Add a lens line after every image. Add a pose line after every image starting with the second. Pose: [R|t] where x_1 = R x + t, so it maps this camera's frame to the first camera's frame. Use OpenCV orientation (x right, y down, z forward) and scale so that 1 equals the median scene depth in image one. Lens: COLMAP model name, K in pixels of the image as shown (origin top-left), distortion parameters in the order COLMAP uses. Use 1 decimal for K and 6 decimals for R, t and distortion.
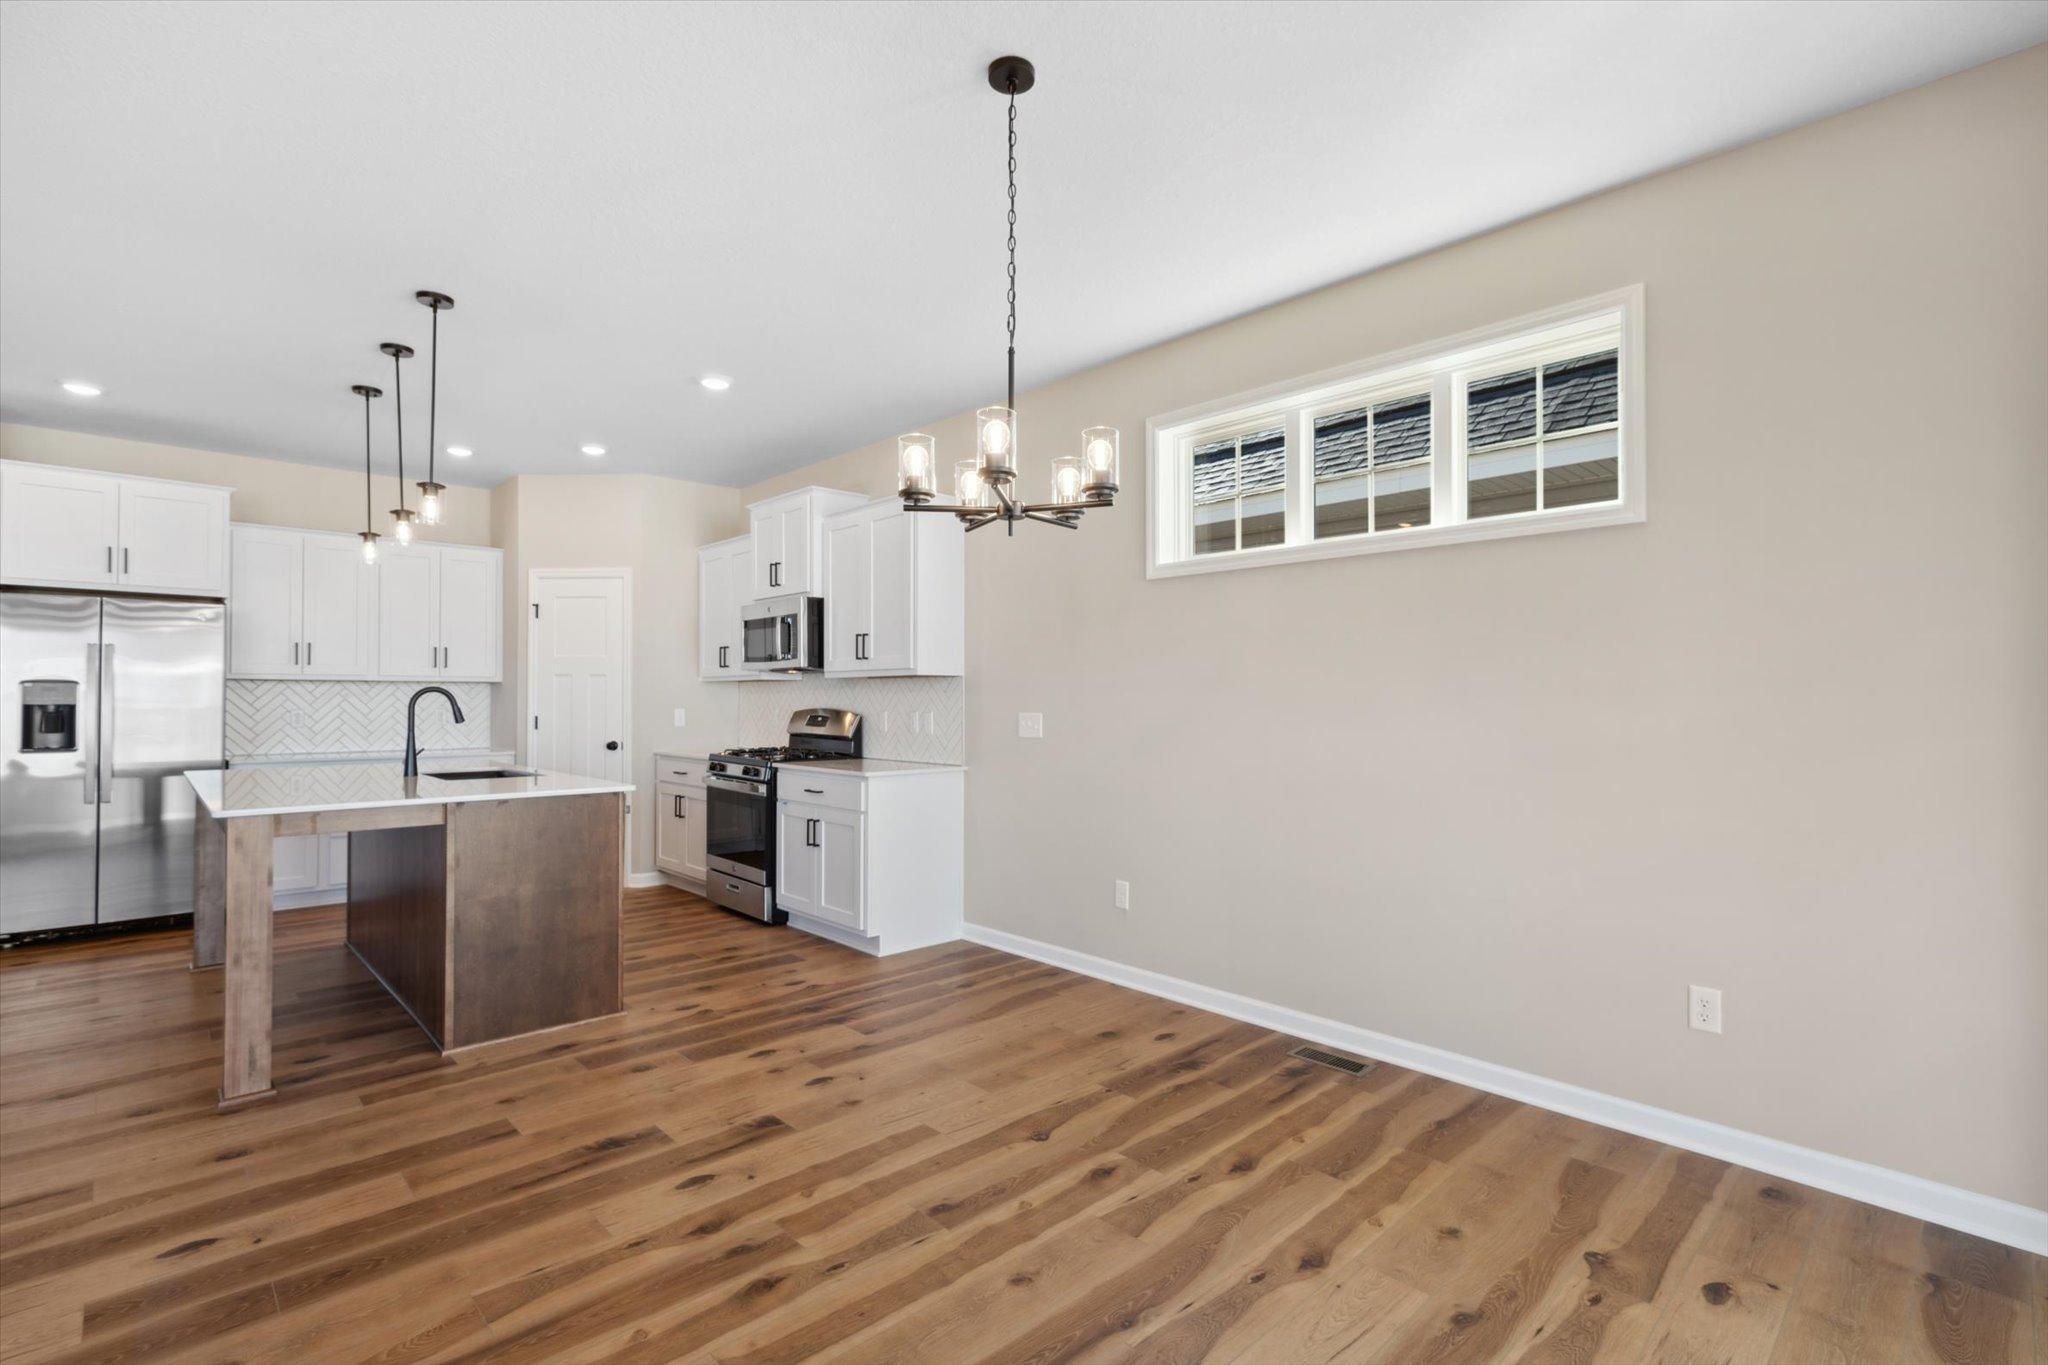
lens RADIAL K [[949.9, 0, 969.1], [0, 949.9, 703.7], [0, 0, 1]] dist [0.008707, -0.001443]
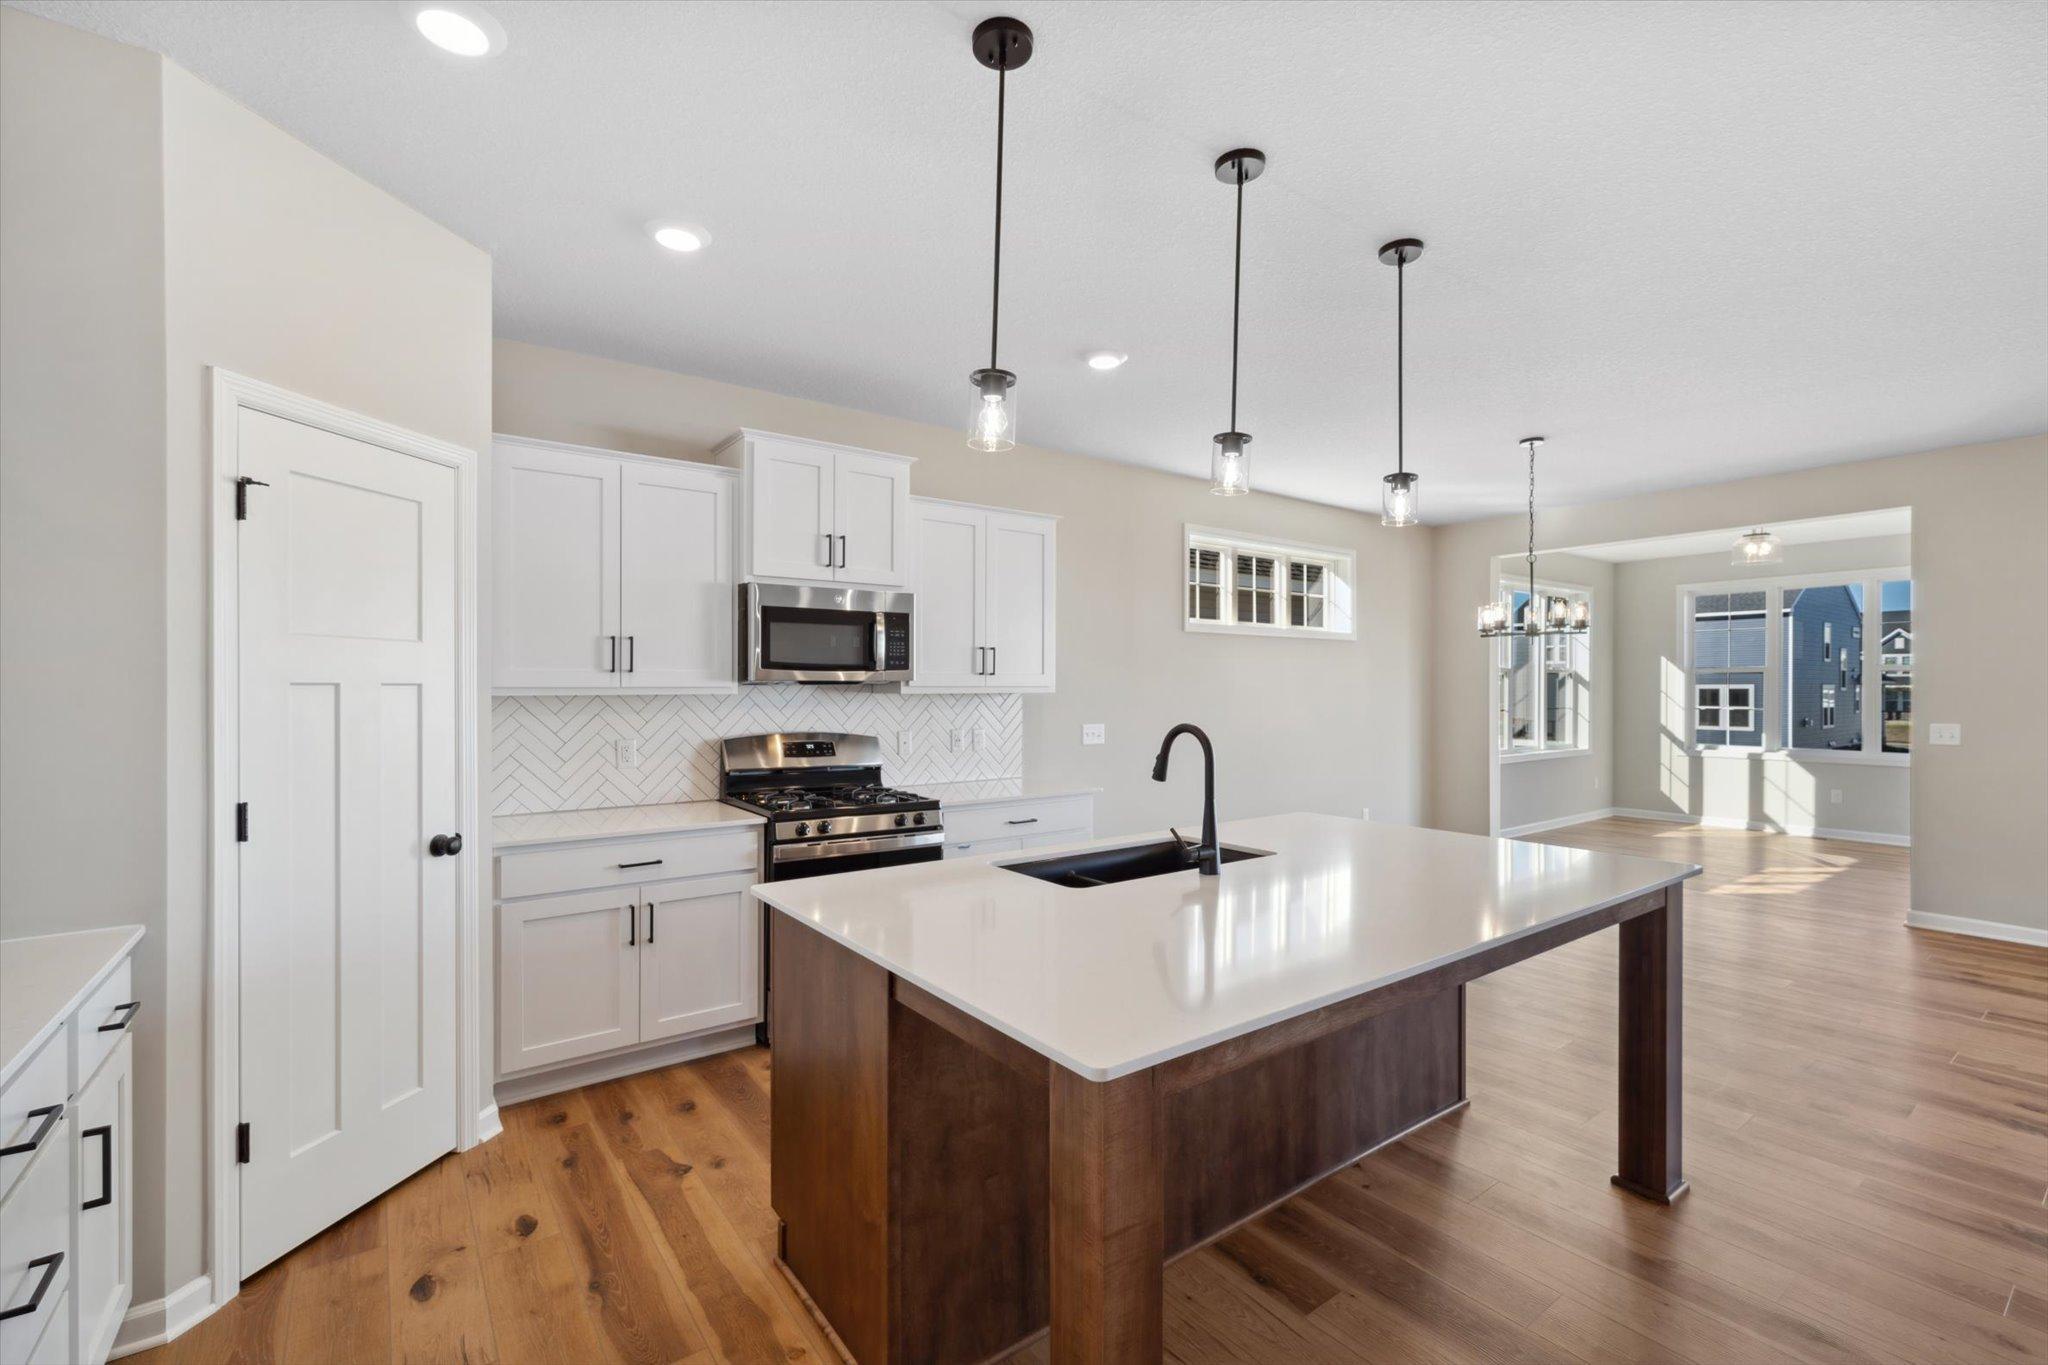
lens RADIAL K [[886.2, 0, 1032.7], [0, 886.2, 678.8], [0, 0, 1]] dist [0.011409, -0.001992]
pose [[0.082983, 0.003455, 0.996545, -1.296362], [0.001414, 0.999993, -0.003584, -0.052554], [-0.996550, 0.001707, 0.082978, 1.187591]]
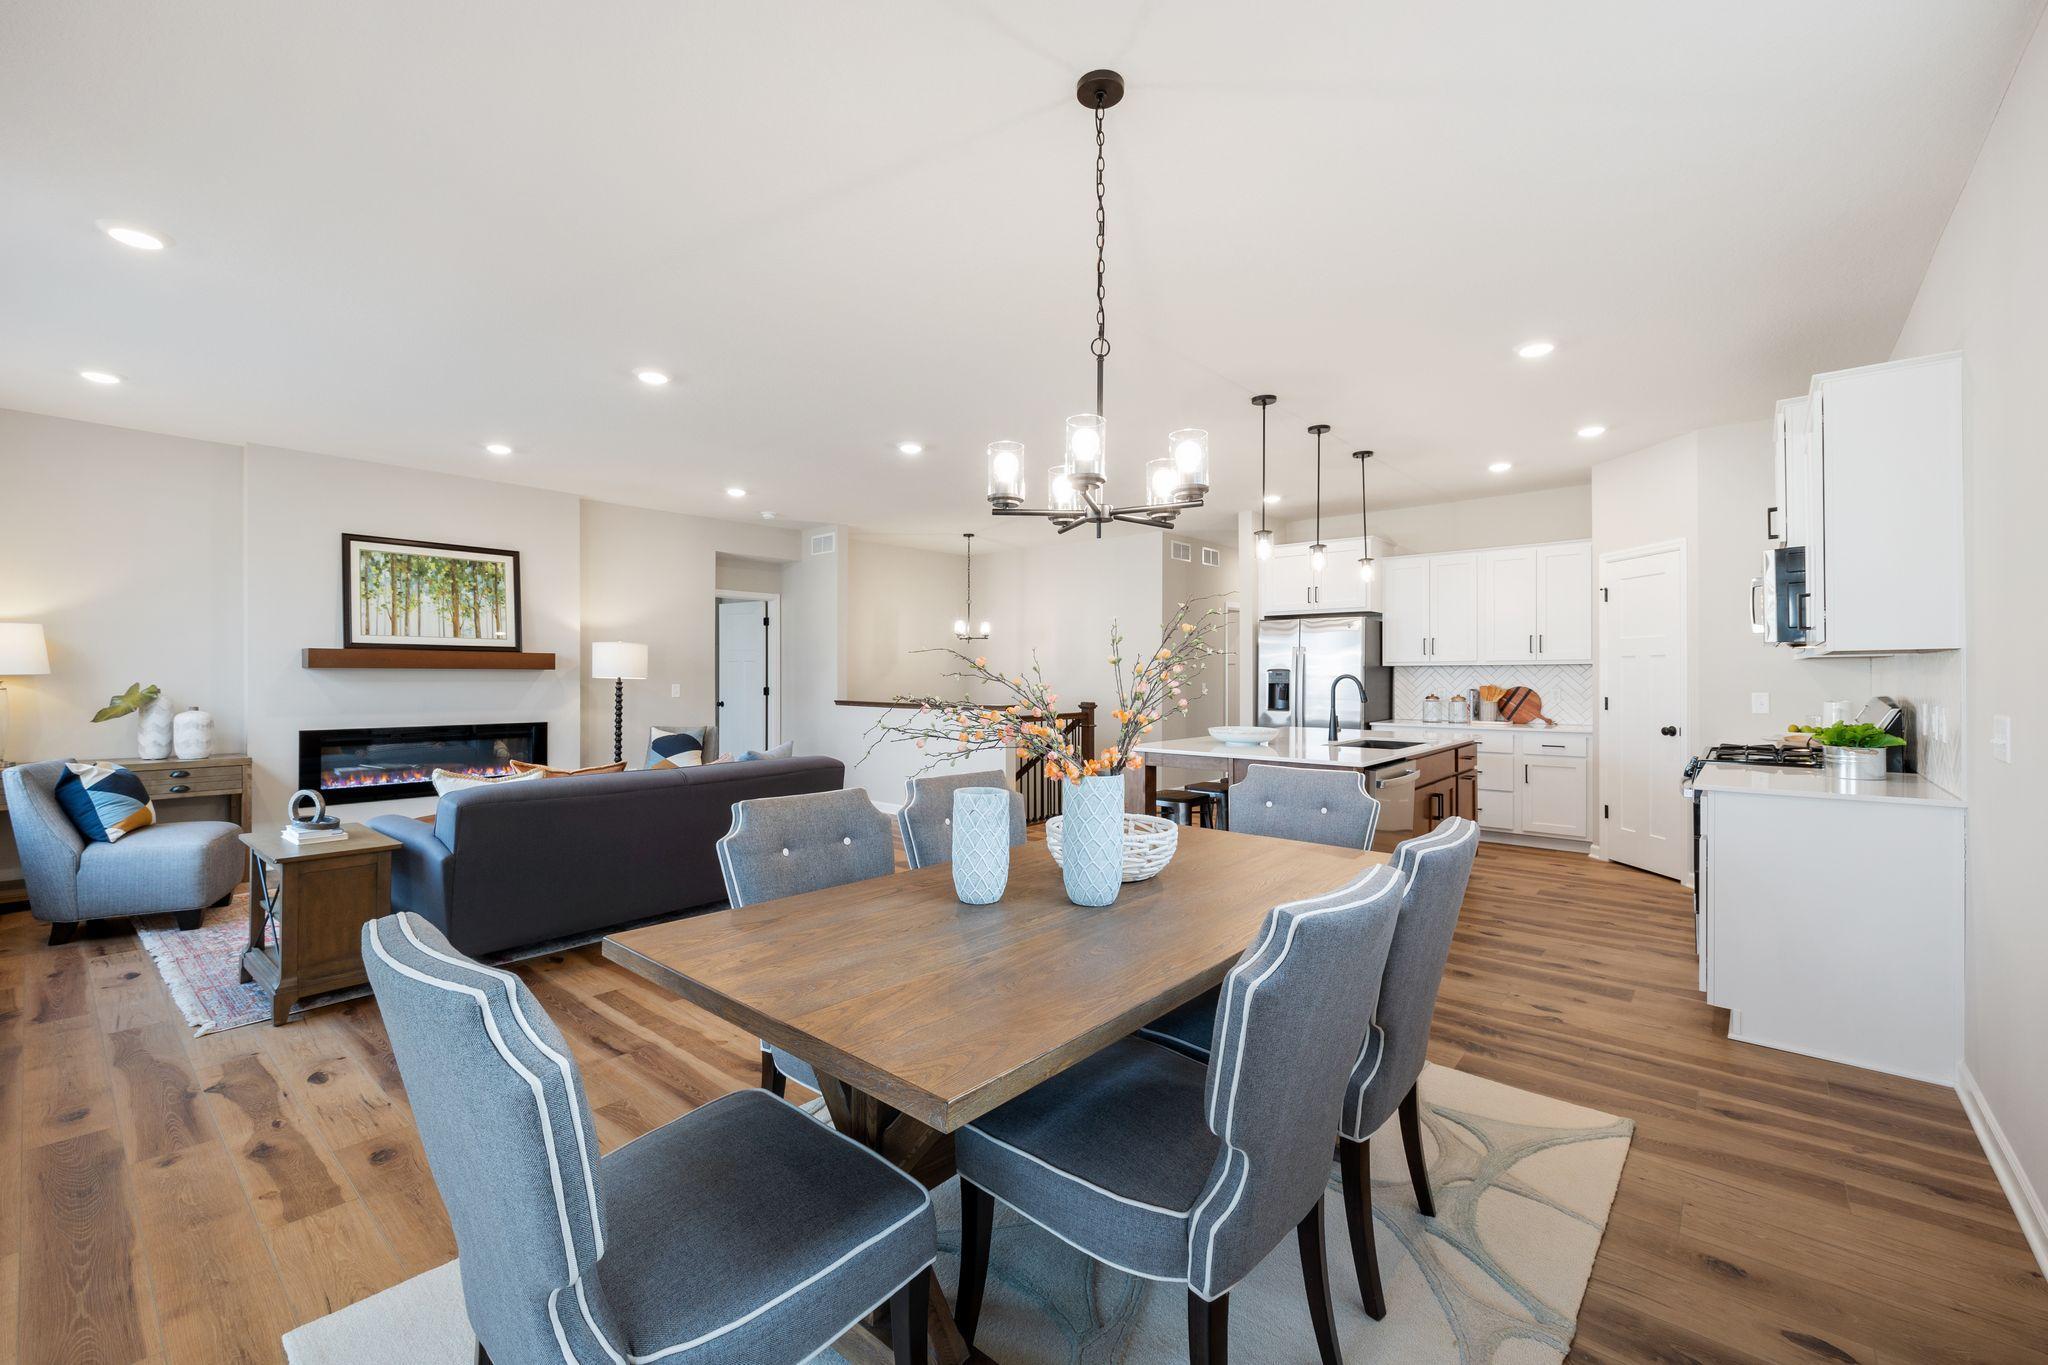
lens RADIAL K [[809.6, 0, 1038.0], [0, 809.6, 675.9], [0, 0, 1]] dist [-0.022315, 0.000398]
pose [[0.156718, -0.001205, -0.987643, 0.507445], [-0.005008, 0.999985, -0.002014, -0.008991], [0.987631, 0.005261, 0.156710, 0.458934]]
